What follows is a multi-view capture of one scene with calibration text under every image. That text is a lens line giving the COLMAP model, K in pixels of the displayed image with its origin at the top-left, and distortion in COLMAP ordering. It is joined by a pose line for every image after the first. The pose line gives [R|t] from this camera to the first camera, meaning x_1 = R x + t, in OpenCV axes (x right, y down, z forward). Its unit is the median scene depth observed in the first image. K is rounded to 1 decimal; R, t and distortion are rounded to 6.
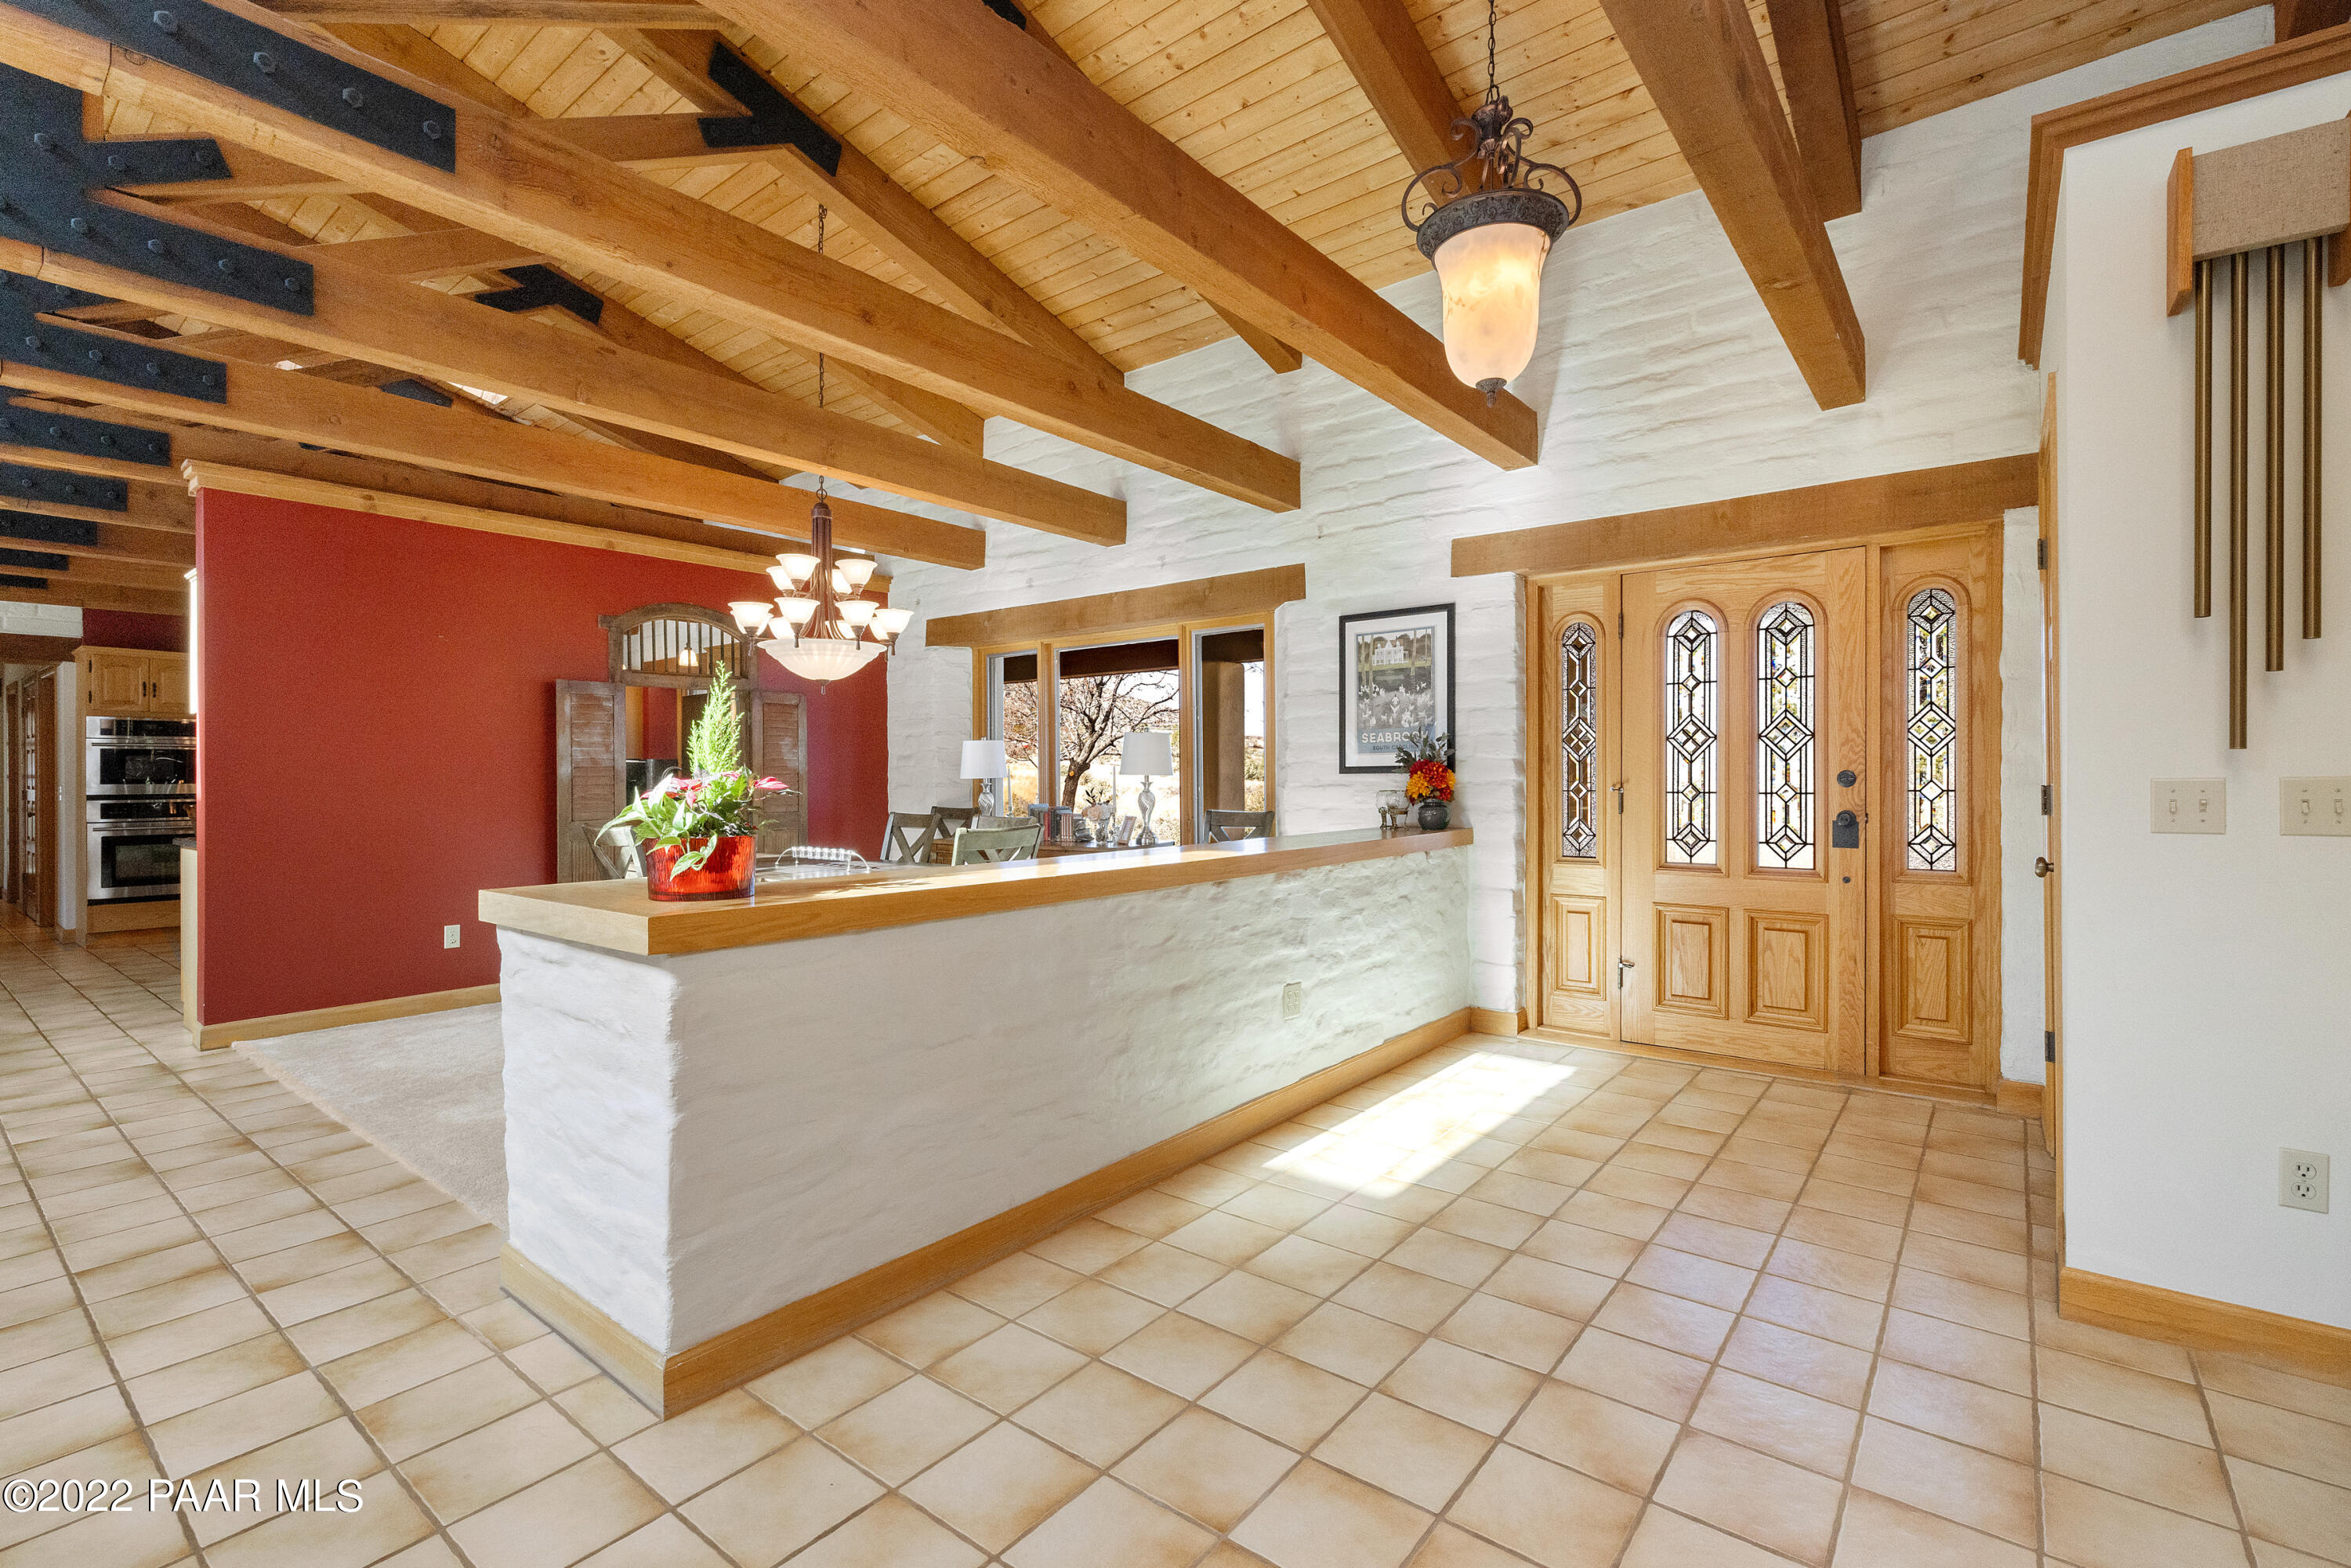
lens RADIAL K [[1040.6, 0, 1179.8], [0, 1040.6, 778.0], [0, 0, 1]] dist [0.002067, -0.000200]
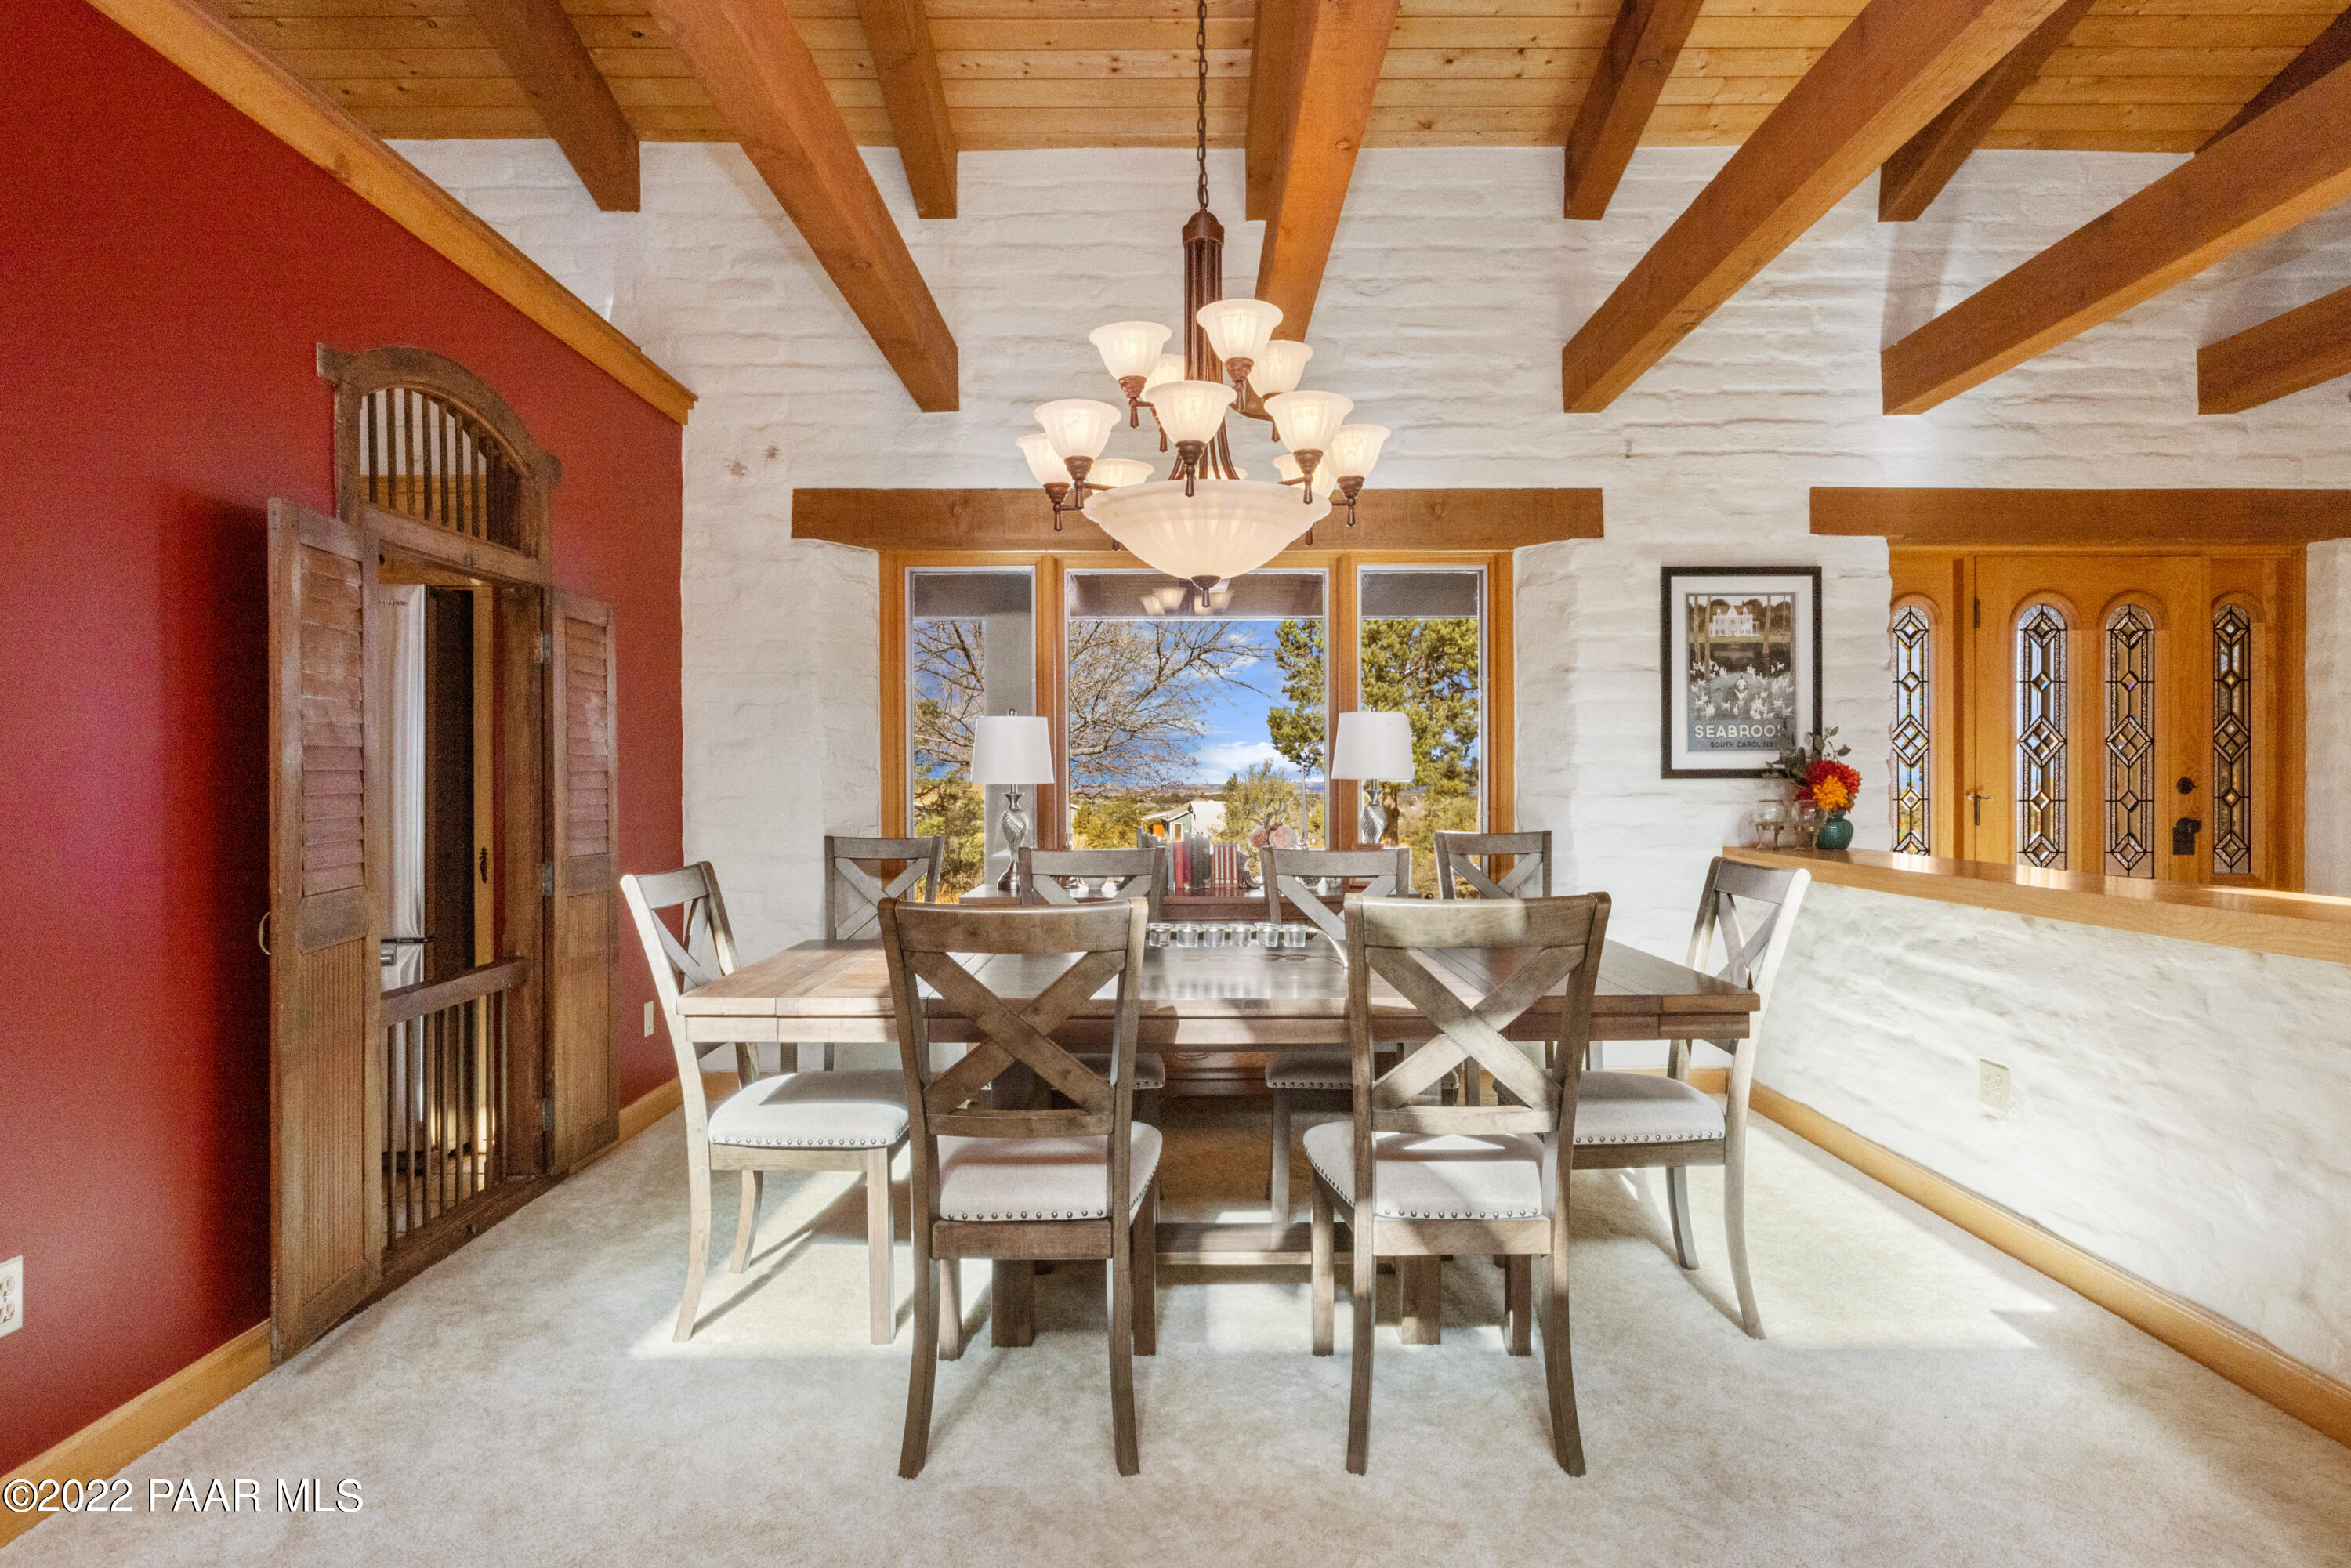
lens RADIAL K [[1217.6, 0, 1174.2], [0, 1217.6, 791.2], [0, 0, 1]] dist [-0.004330, 0.000083]
pose [[0.788343, -0.001318, 0.615234, -0.692463], [-0.002328, 0.999984, 0.005126, 0.001638], [-0.615231, -0.005473, 0.788328, 0.553556]]
